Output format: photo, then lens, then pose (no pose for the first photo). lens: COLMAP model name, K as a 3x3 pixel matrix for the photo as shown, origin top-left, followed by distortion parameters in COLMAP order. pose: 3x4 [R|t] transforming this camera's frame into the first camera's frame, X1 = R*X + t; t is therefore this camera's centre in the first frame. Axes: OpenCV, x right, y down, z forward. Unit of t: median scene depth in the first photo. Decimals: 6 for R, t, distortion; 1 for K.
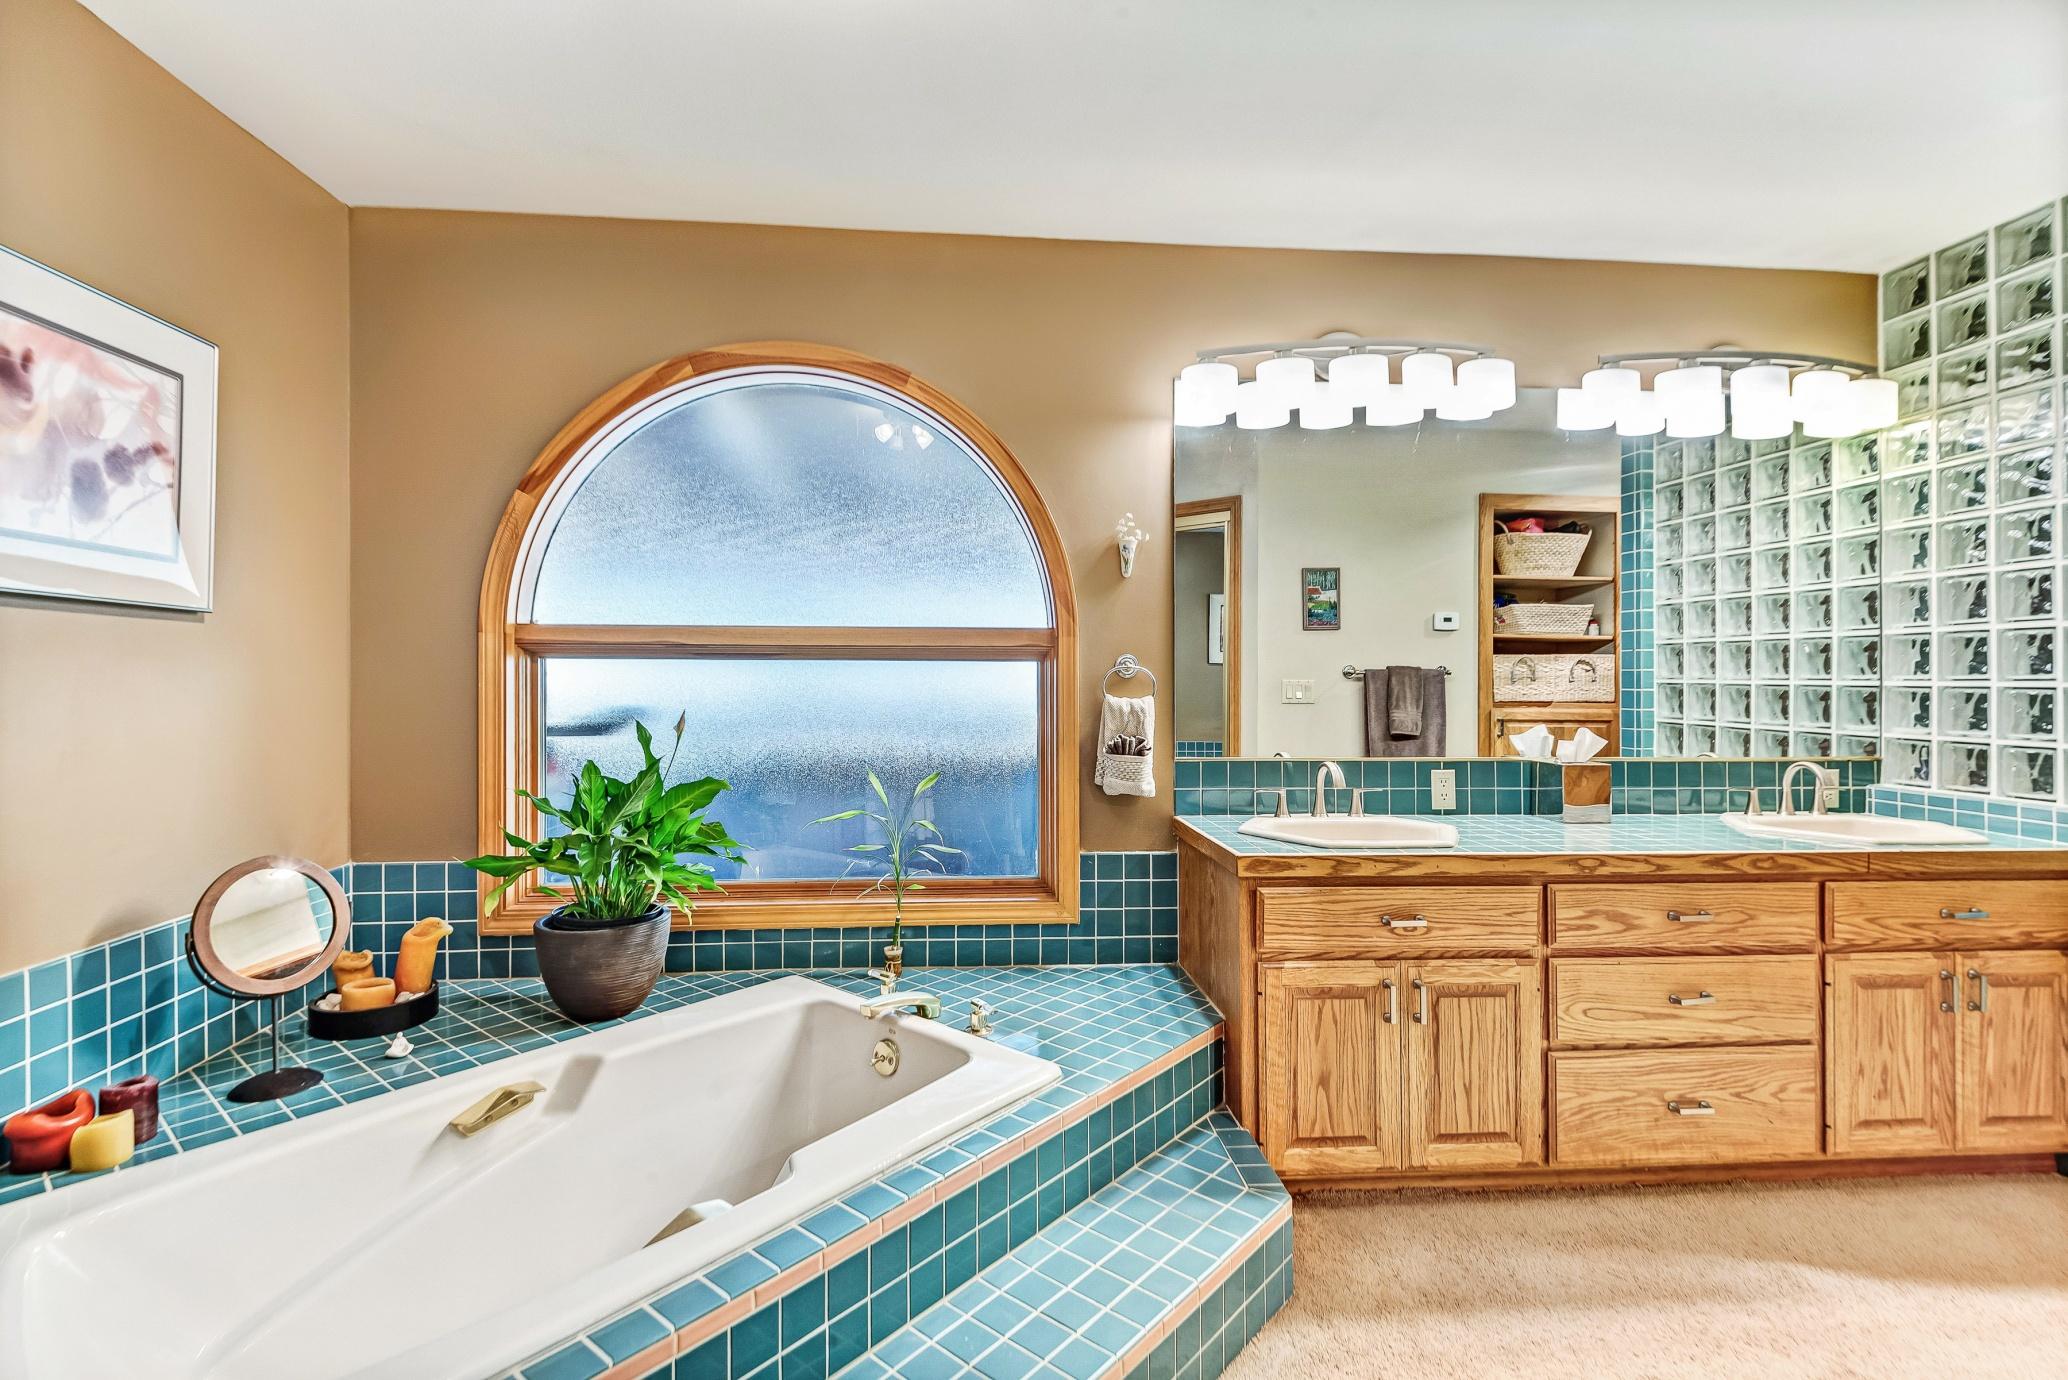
lens RADIAL K [[970.9, 0, 1030.3], [0, 970.9, 660.3], [0, 0, 1]] dist [0.038657, -0.021386]
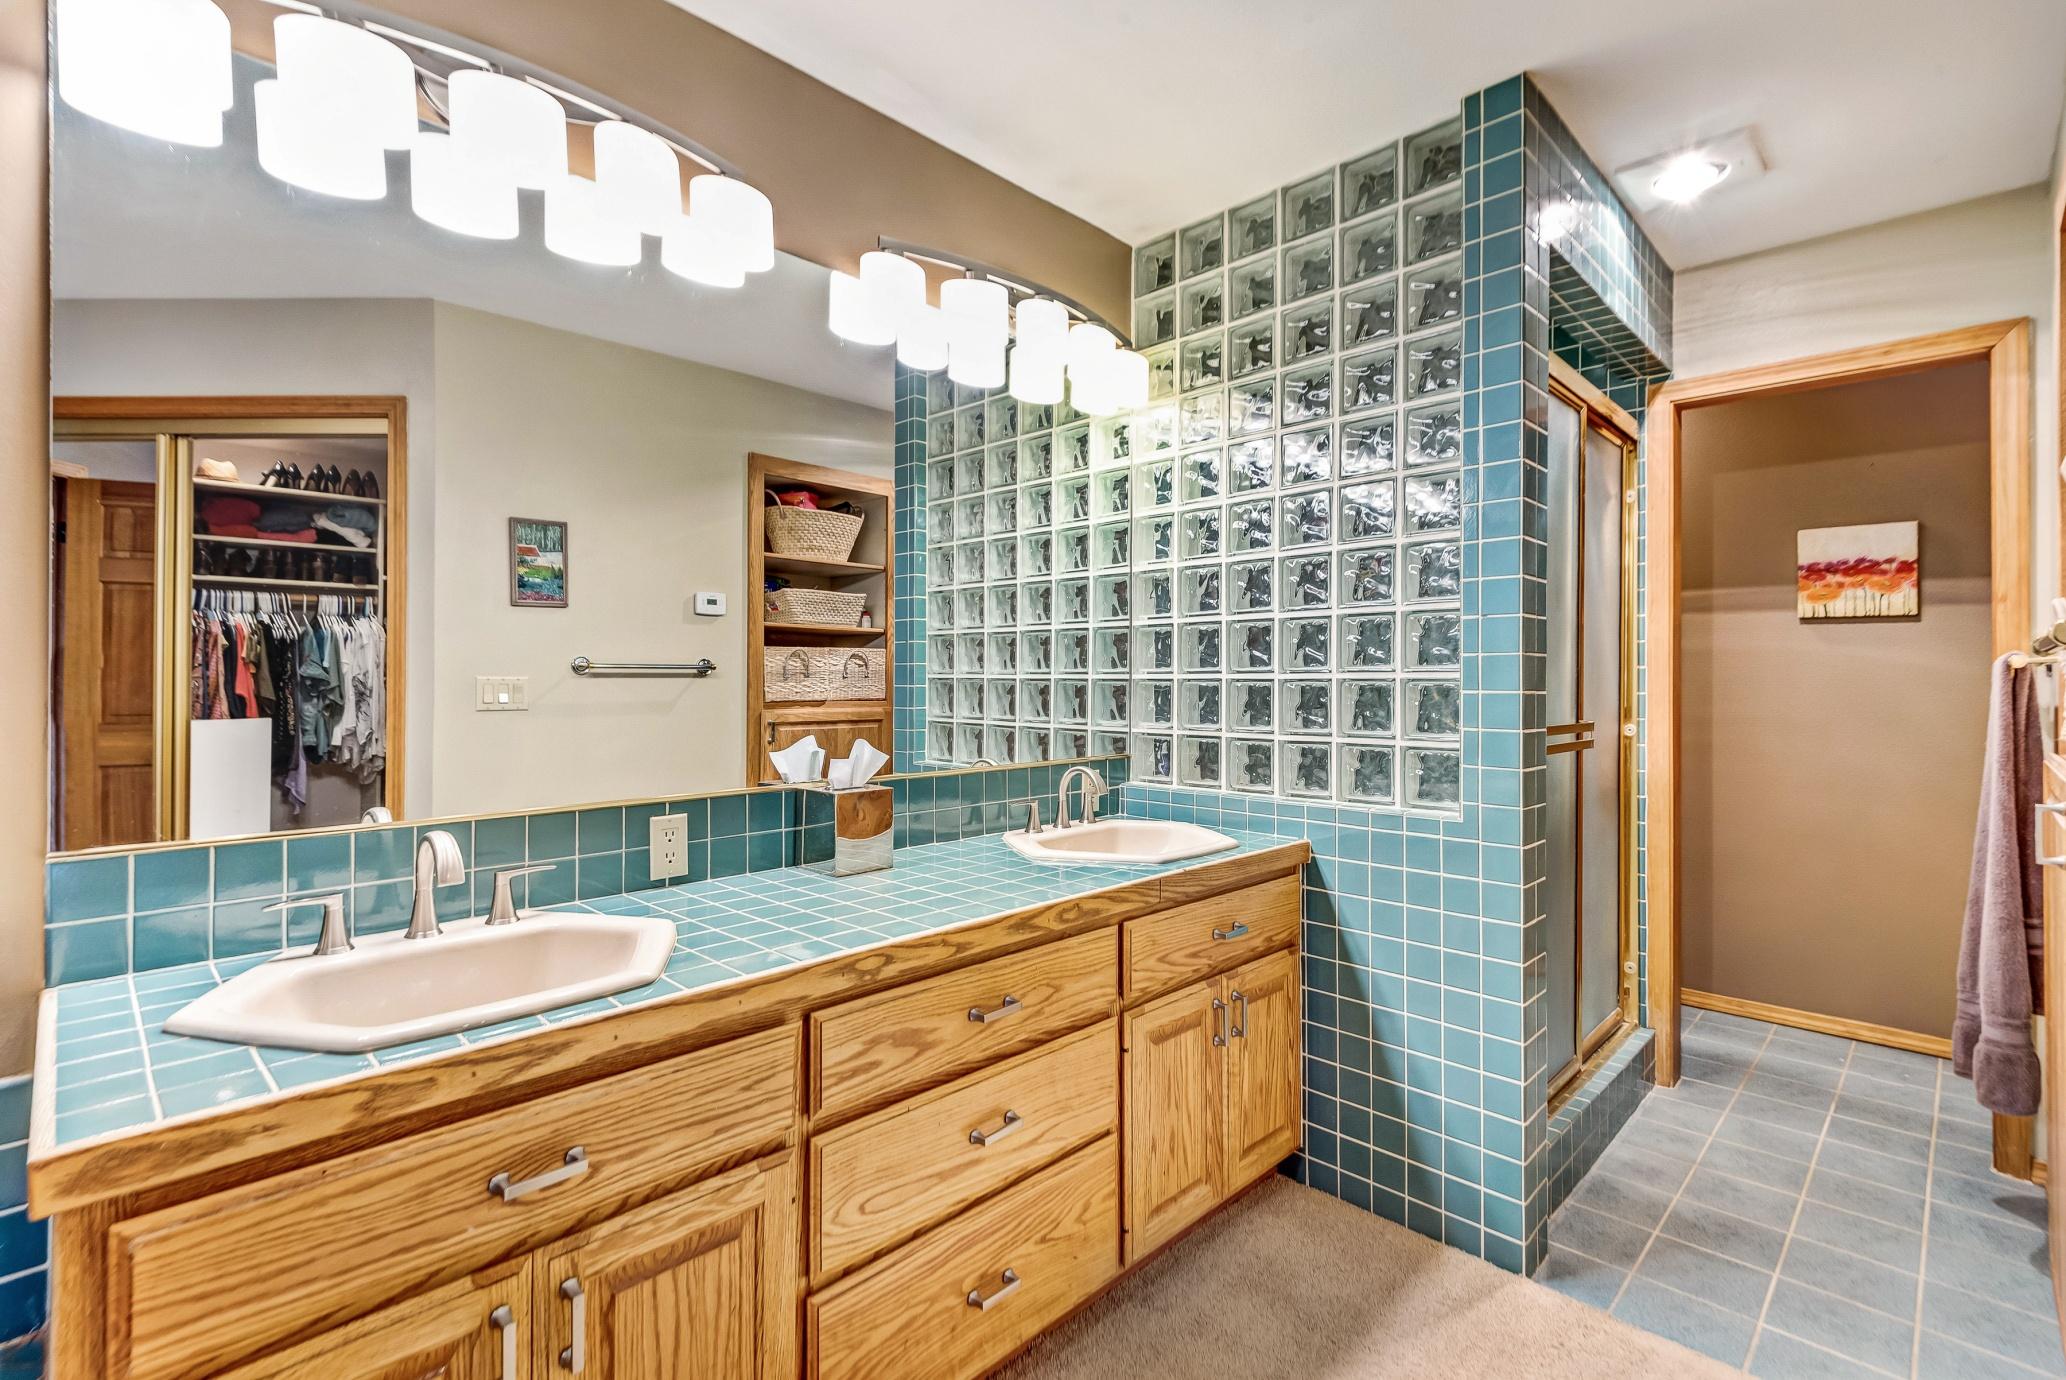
lens RADIAL K [[967.2, 0, 1026.5], [0, 967.2, 677.2], [0, 0, 1]] dist [0.025902, -0.033402]
pose [[0.770377, -0.002957, 0.637582, 0.190101], [-0.008762, 0.999846, 0.015225, 0.010529], [-0.637529, -0.017315, 0.770232, 0.349849]]
